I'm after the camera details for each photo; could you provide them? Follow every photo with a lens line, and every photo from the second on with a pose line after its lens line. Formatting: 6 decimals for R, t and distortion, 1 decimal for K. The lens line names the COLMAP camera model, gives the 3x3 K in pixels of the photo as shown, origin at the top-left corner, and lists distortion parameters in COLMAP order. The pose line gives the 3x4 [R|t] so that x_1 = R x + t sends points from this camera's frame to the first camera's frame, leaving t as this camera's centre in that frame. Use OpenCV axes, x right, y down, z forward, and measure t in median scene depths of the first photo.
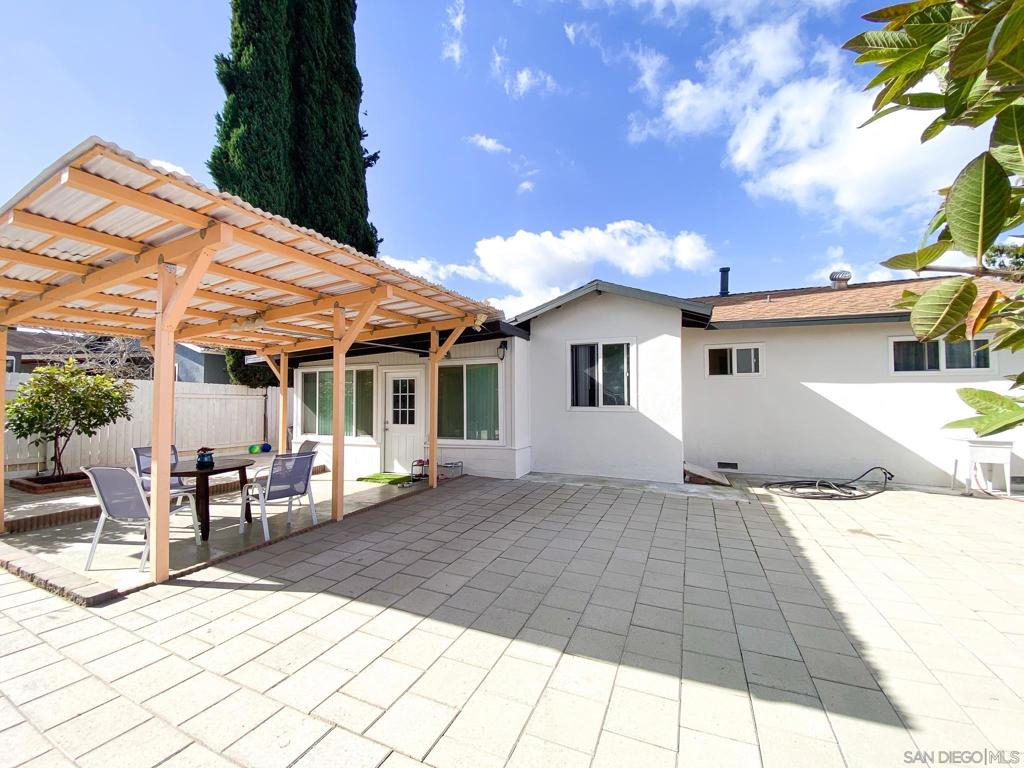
lens RADIAL K [[411.4, 0, 511.2], [0, 411.4, 385.0], [0, 0, 1]] dist [0.035126, -0.030542]
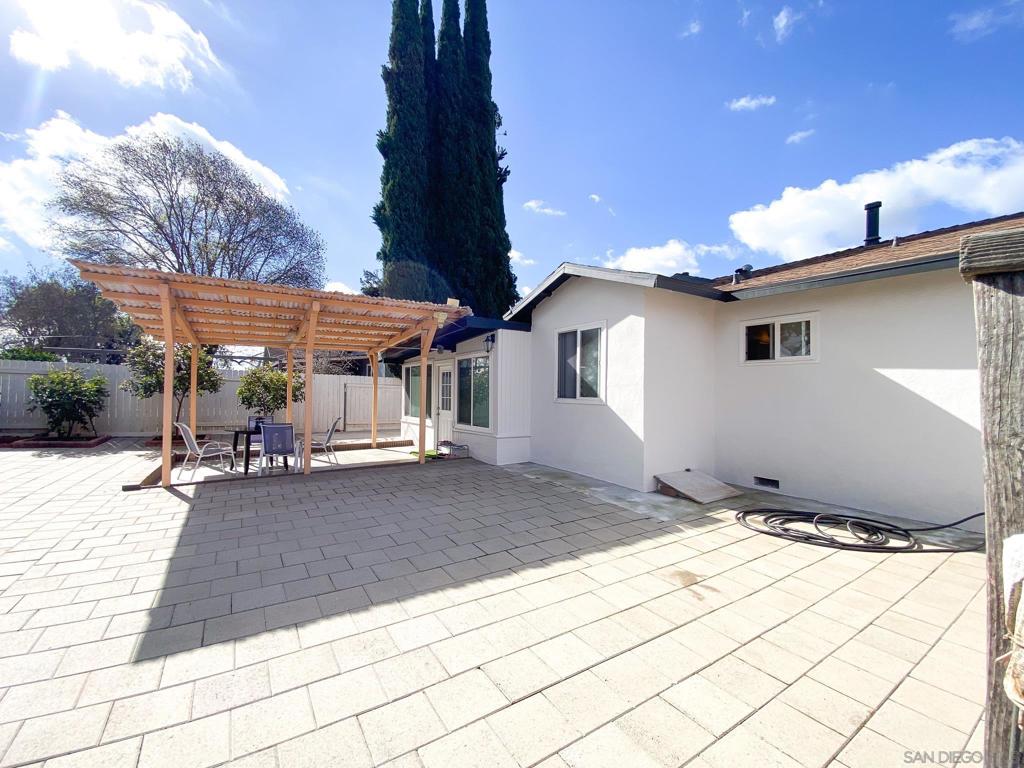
lens RADIAL K [[411.4, 0, 511.2], [0, 411.4, 385.0], [0, 0, 1]] dist [0.035126, -0.030542]
pose [[0.834634, 0.005624, -0.550777, 0.599545], [0.003457, 0.999875, 0.015449, 0.007258], [0.550795, -0.014798, 0.834510, 0.146433]]
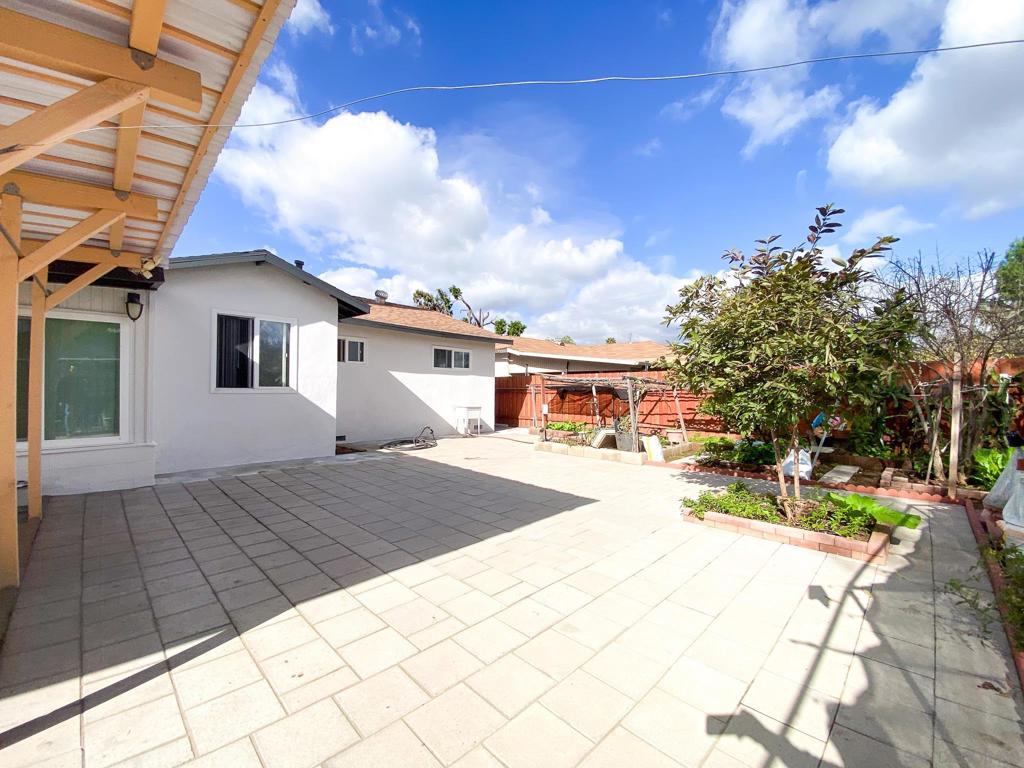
lens RADIAL K [[411.4, 0, 511.2], [0, 411.4, 385.0], [0, 0, 1]] dist [0.035126, -0.030542]
pose [[0.357838, 0.013230, 0.933690, -0.440691], [-0.041580, 0.999134, 0.001778, 0.021005], [-0.932857, -0.039459, 0.358078, 0.138180]]
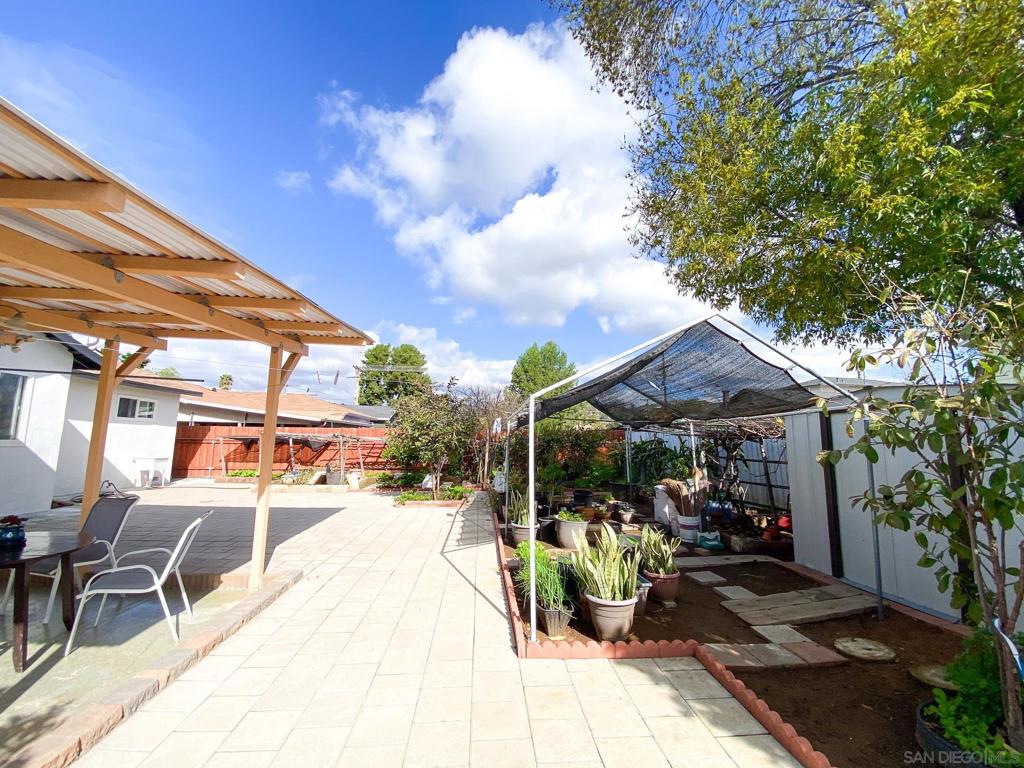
lens RADIAL K [[414.9, 0, 510.5], [0, 414.9, 381.5], [0, 0, 1]] dist [0.012999, -0.018168]
pose [[-0.475587, 0.114793, 0.872146, -1.088882], [-0.051107, 0.986168, -0.157670, 0.006969], [-0.878183, -0.119559, -0.463143, 0.423644]]
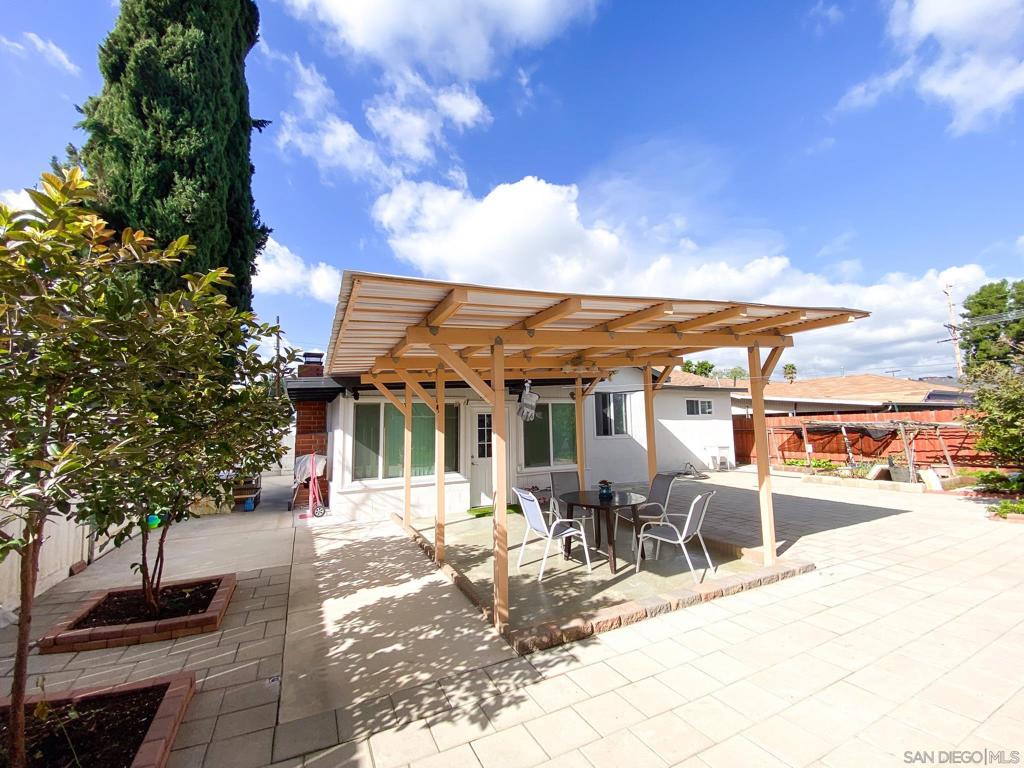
lens RADIAL K [[414.9, 0, 510.5], [0, 414.9, 381.5], [0, 0, 1]] dist [0.012999, -0.018168]
pose [[0.653913, 0.074185, 0.752924, -1.143161], [-0.013534, 0.996169, -0.086398, -0.005579], [-0.756448, 0.046307, 0.652412, 0.304555]]
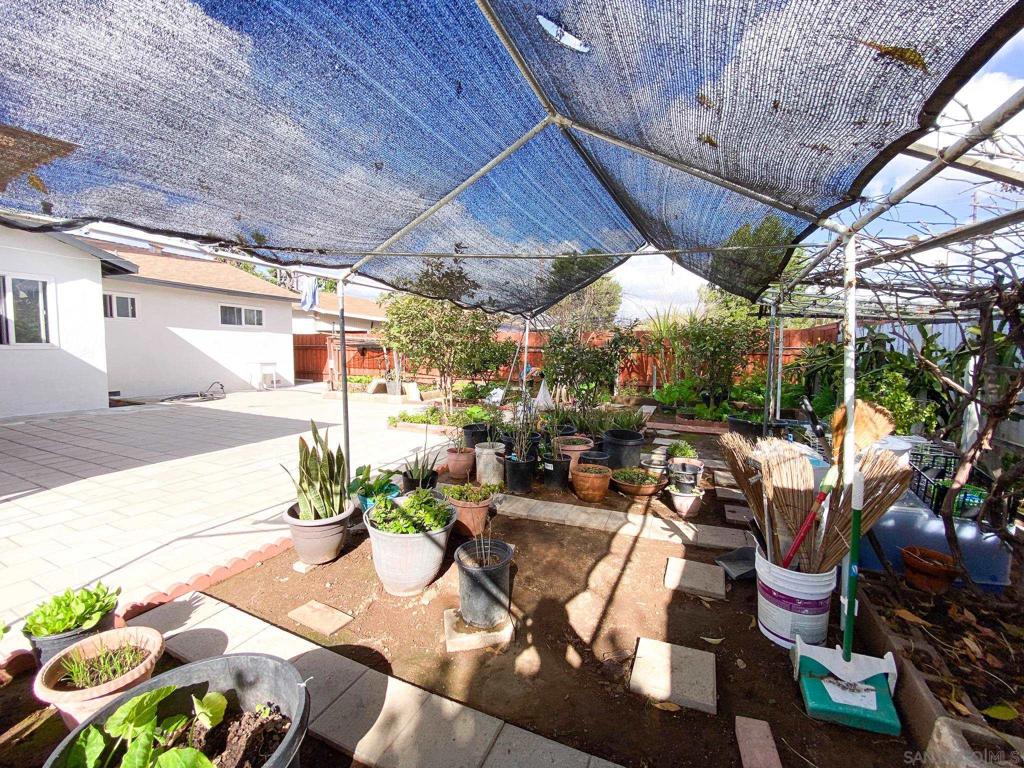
lens RADIAL K [[411.1, 0, 524.8], [0, 411.1, 387.6], [0, 0, 1]] dist [-0.014886, -0.010594]
pose [[-0.040324, -0.092952, 0.994854, -0.720339], [-0.053268, 0.994448, 0.090755, 0.008493], [-0.997766, -0.049334, -0.045051, -0.136269]]
